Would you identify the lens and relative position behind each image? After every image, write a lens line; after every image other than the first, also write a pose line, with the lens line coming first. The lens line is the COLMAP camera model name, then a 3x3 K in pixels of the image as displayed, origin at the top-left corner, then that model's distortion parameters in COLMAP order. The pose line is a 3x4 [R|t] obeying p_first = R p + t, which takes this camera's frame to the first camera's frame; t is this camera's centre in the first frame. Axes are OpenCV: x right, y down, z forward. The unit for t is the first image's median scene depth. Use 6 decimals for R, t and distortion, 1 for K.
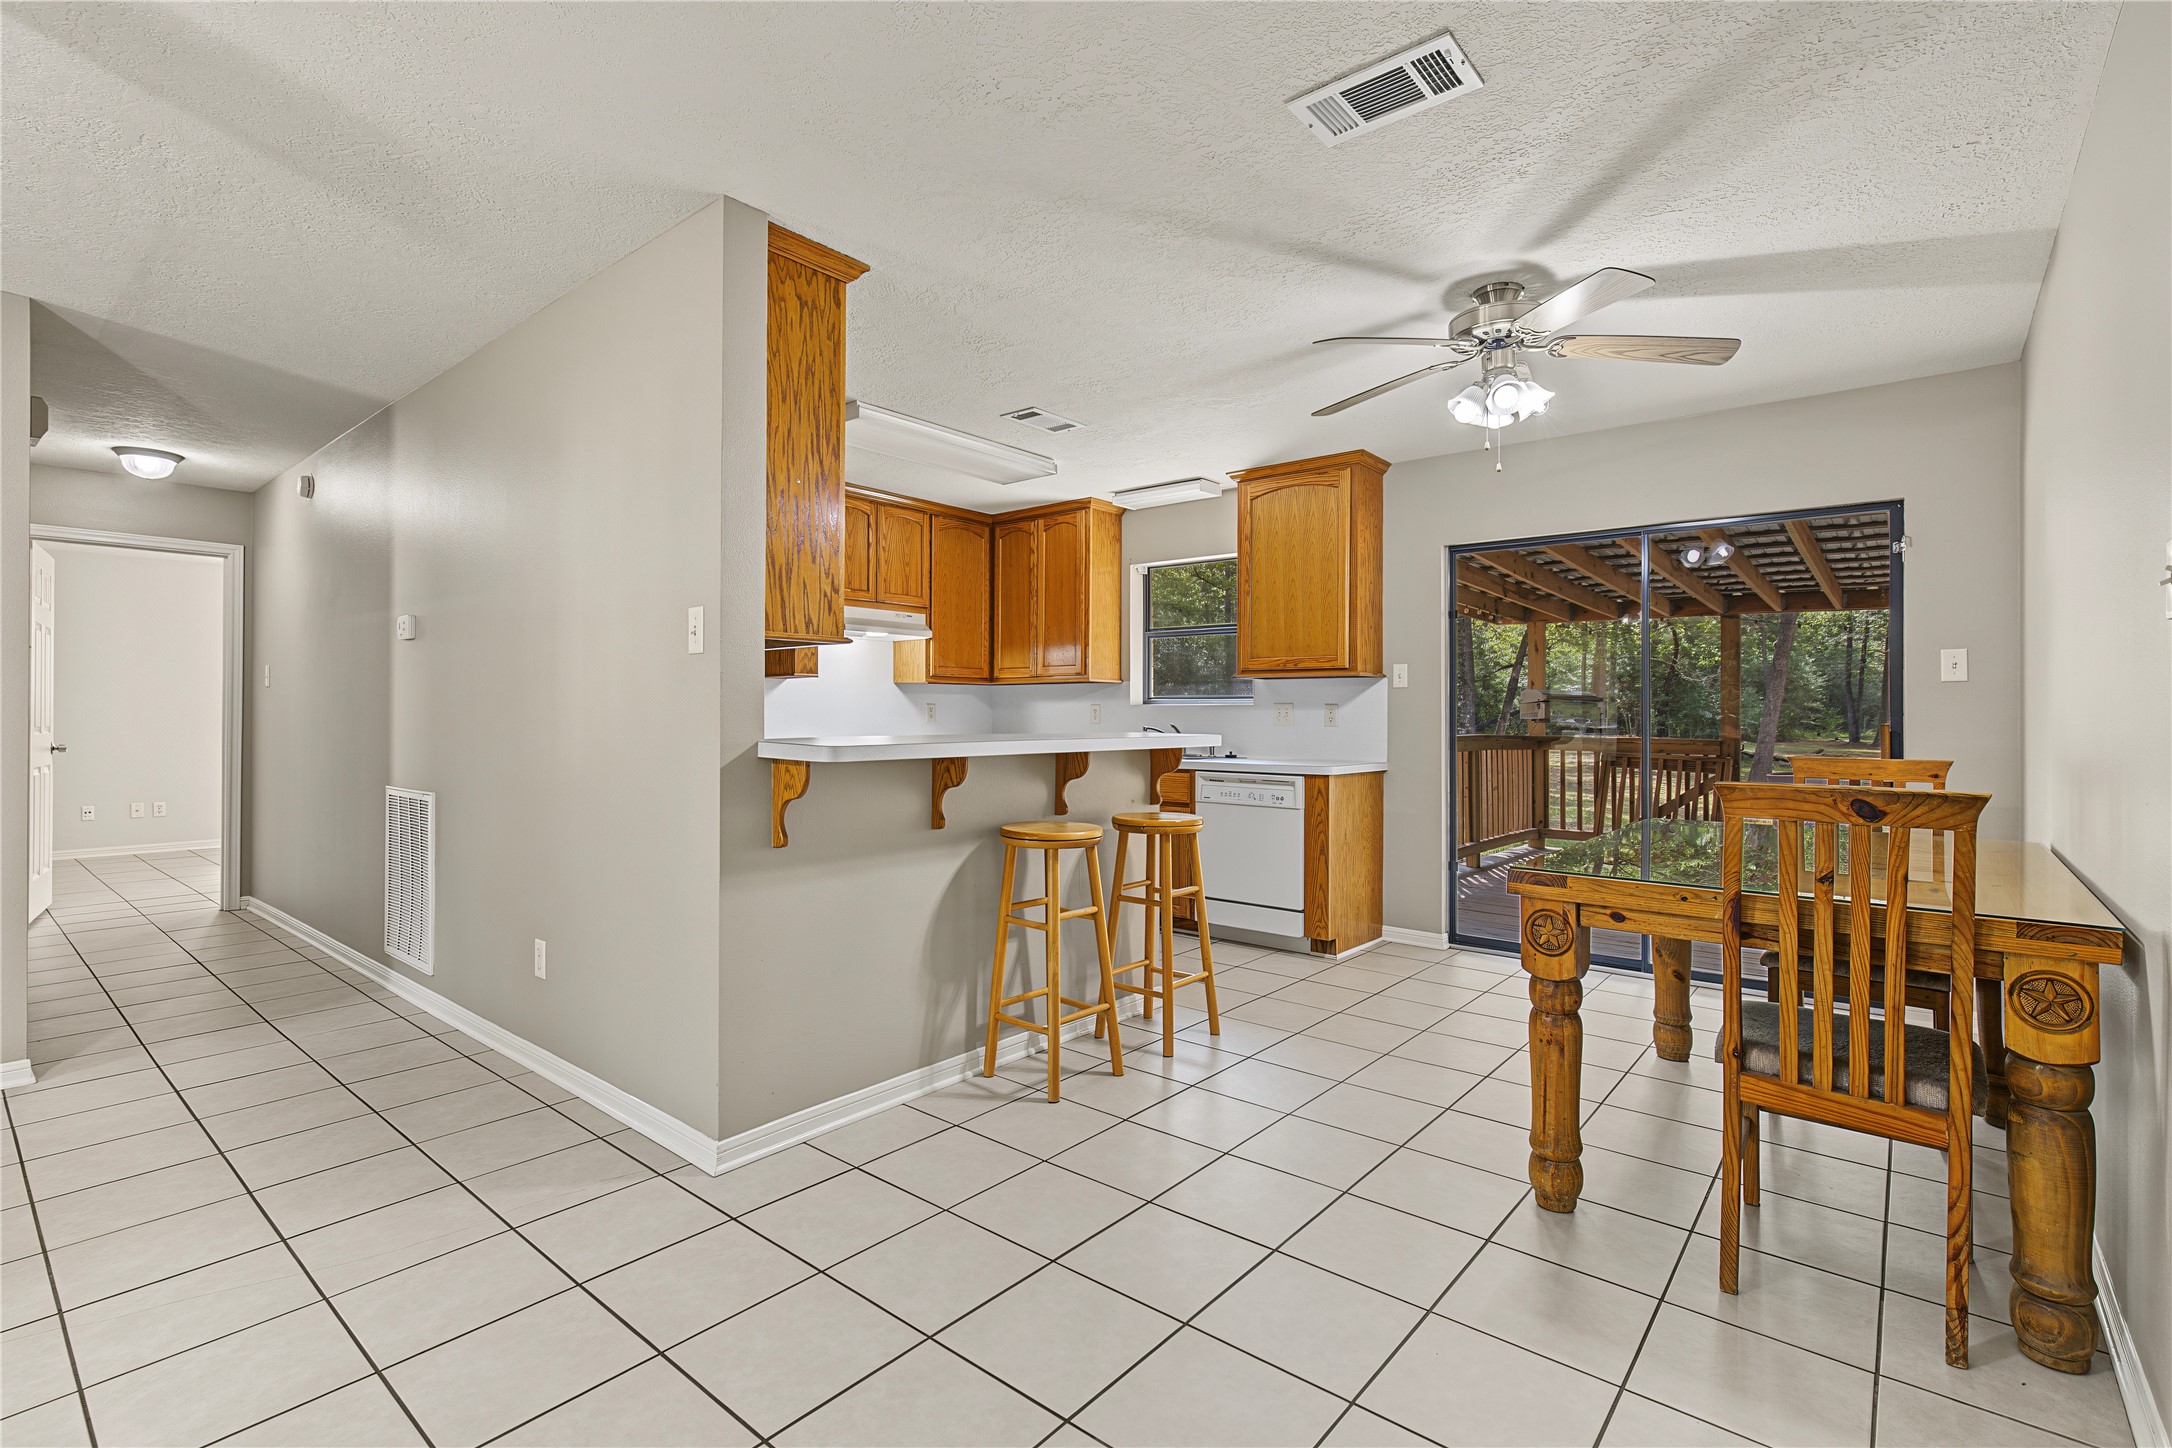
lens RADIAL K [[990.4, 0, 1085.4], [0, 990.4, 722.5], [0, 0, 1]] dist [0.000126, -0.000188]
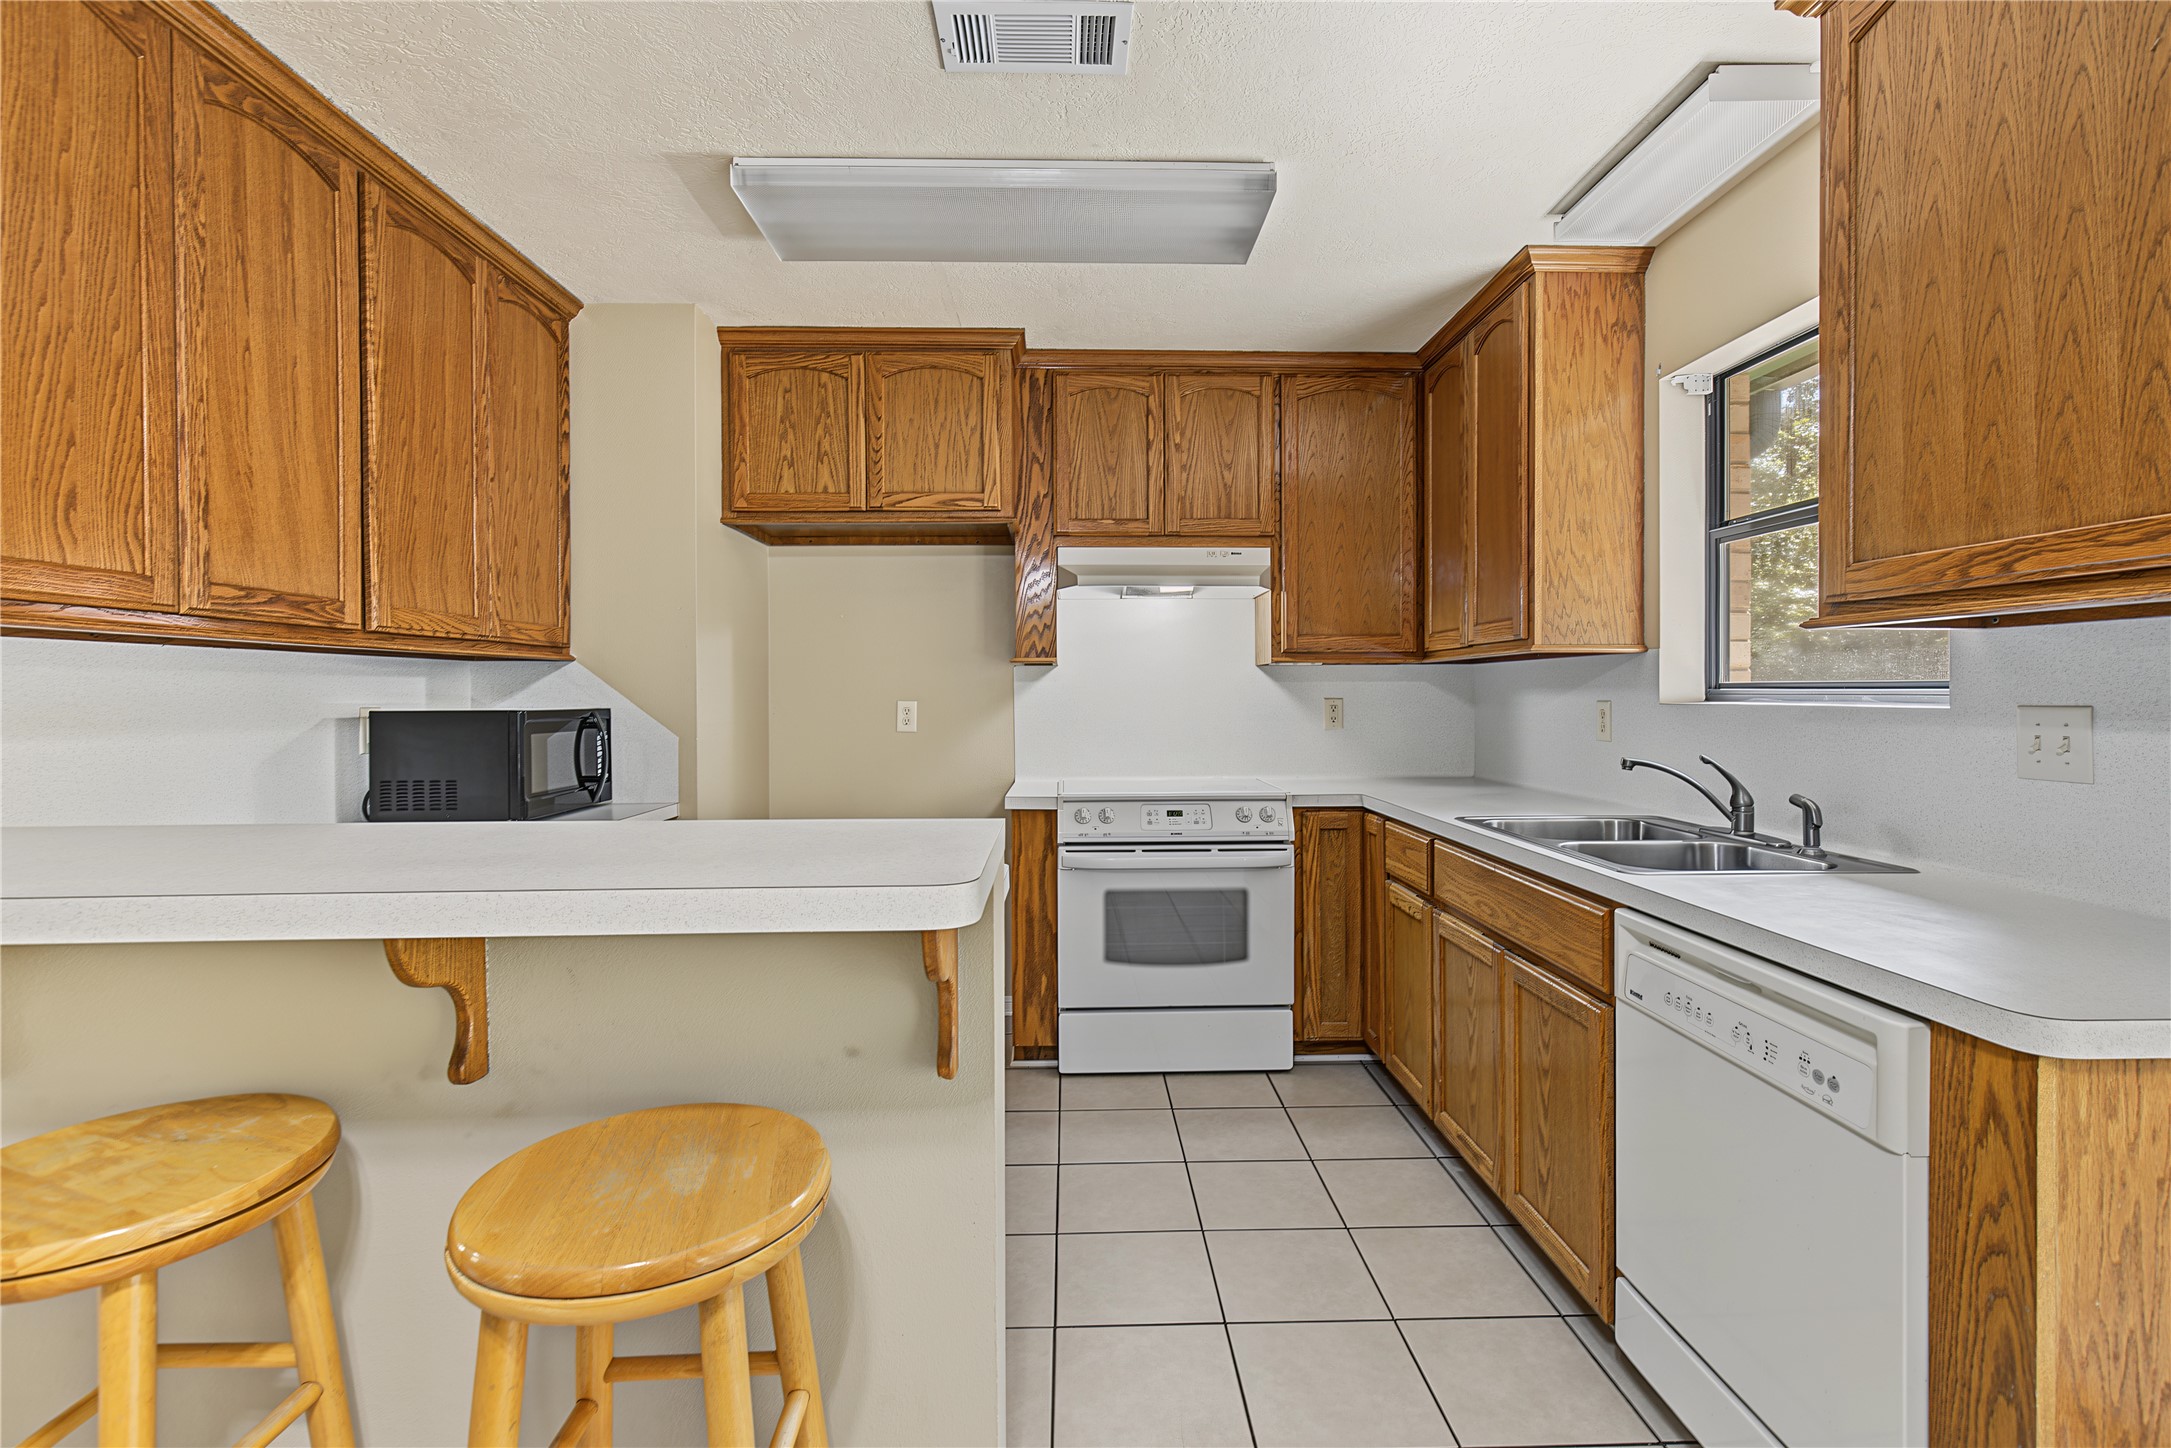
lens RADIAL K [[989.9, 0, 1087.6], [0, 989.9, 700.8], [0, 0, 1]] dist [0.000126, -0.000188]
pose [[0.657822, -0.000556, -0.753174, 0.213173], [0.001679, 0.999998, 0.000728, -0.019647], [0.753172, -0.001744, 0.657821, 0.545422]]
